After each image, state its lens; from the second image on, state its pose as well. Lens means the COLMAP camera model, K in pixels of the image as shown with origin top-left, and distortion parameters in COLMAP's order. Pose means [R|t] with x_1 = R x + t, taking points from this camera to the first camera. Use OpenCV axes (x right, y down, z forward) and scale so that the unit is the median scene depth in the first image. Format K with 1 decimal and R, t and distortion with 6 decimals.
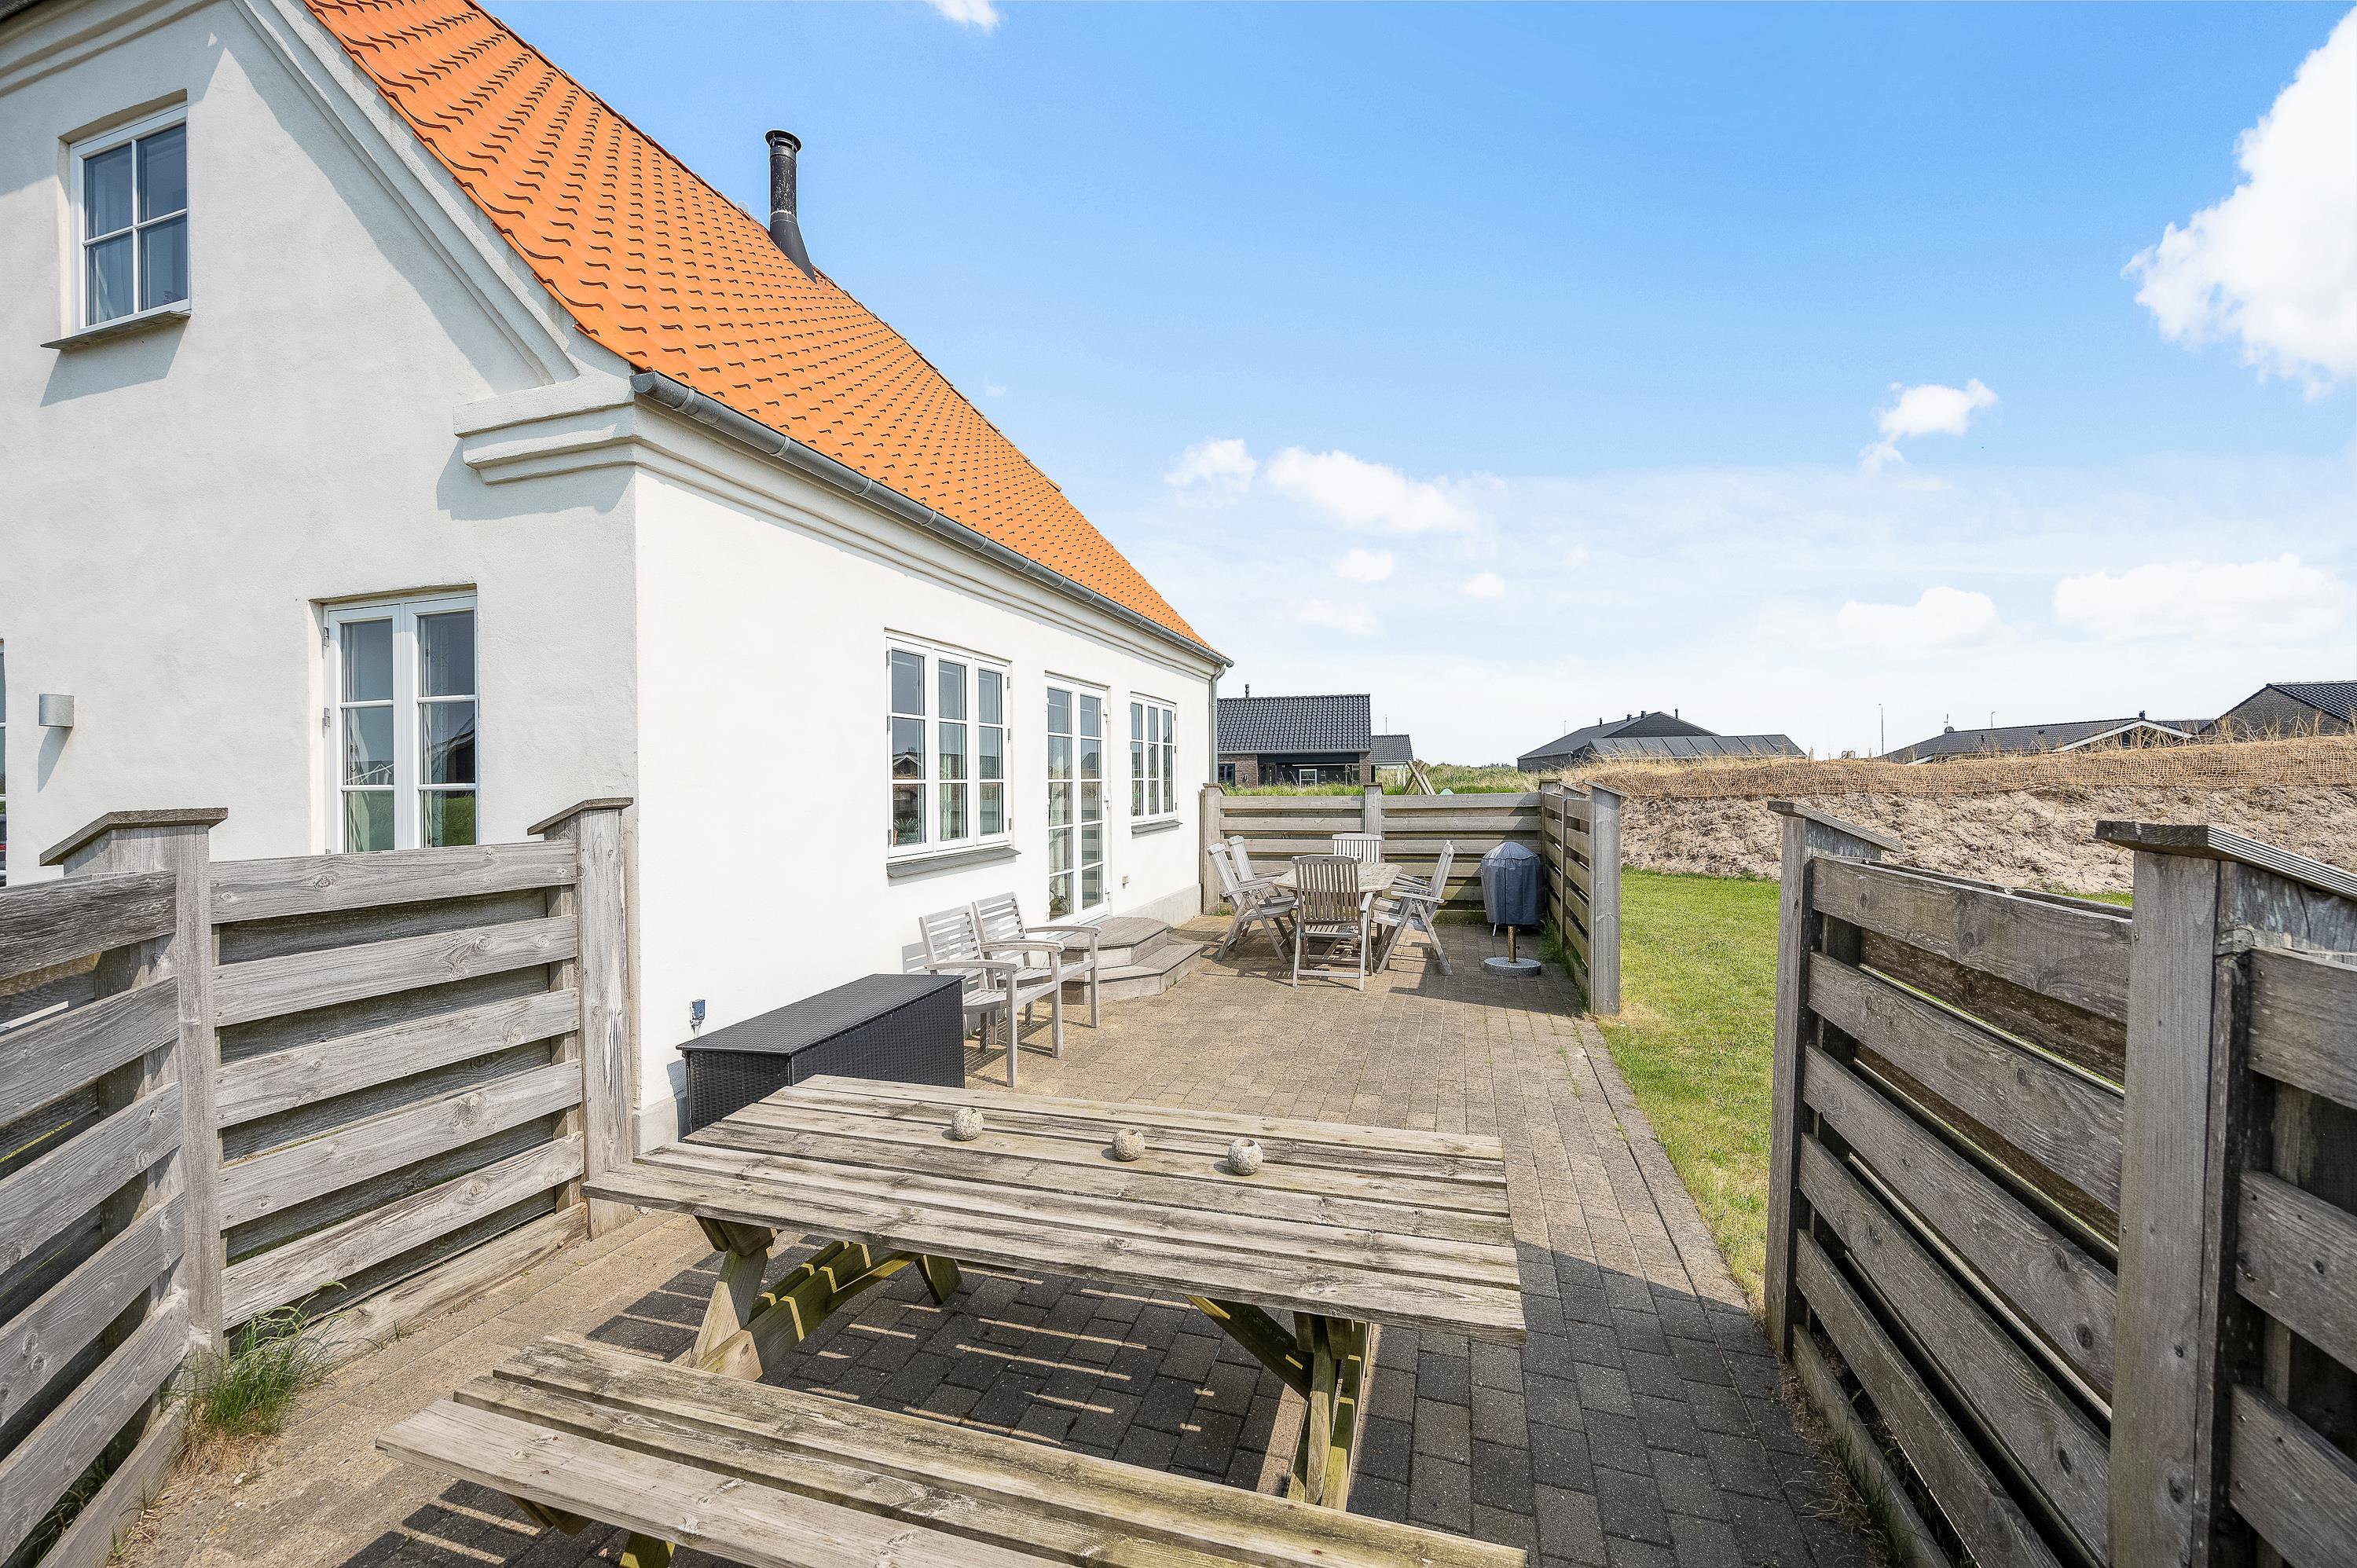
lens RADIAL K [[1015.9, 0, 1164.0], [0, 1015.9, 855.1], [0, 0, 1]] dist [-0.004420, 0.000026]
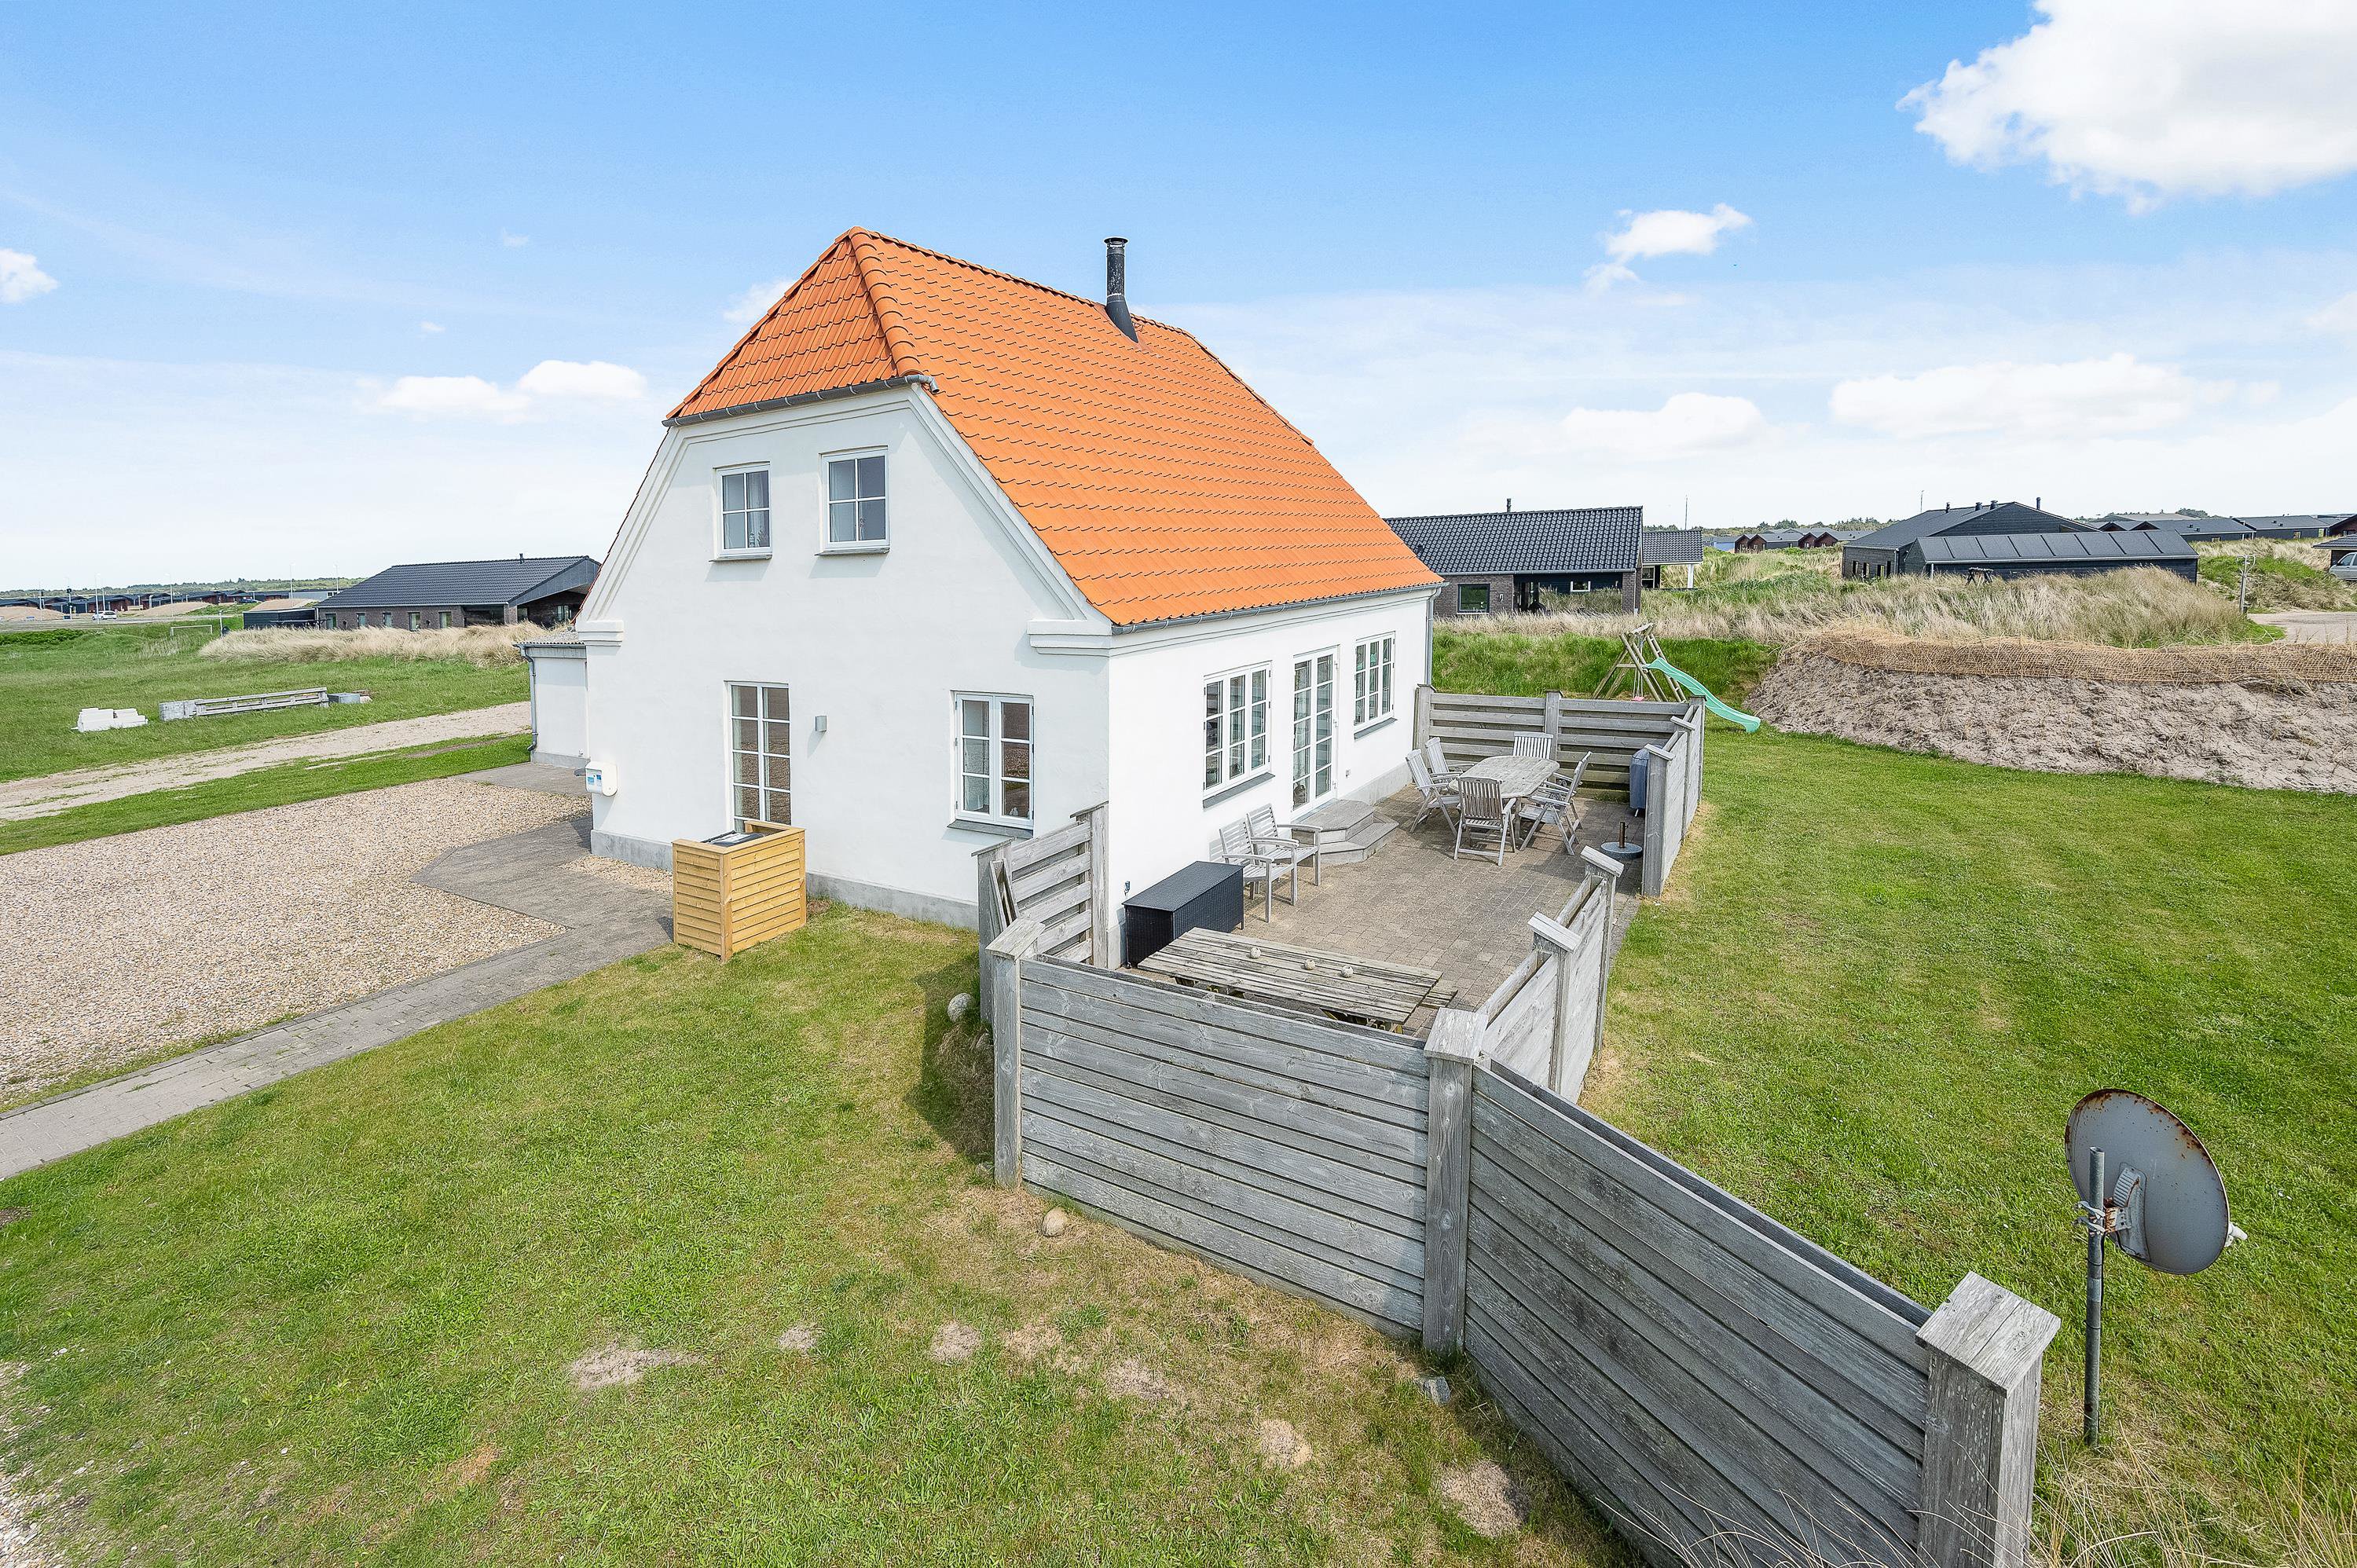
lens RADIAL K [[1015.9, 0, 1164.0], [0, 1015.9, 855.1], [0, 0, 1]] dist [-0.004420, 0.000026]
pose [[0.969766, 0.048599, -0.239148, 0.073443], [-0.000099, 0.980048, 0.198762, -0.183771], [0.244036, -0.192729, 0.950422, -0.553610]]
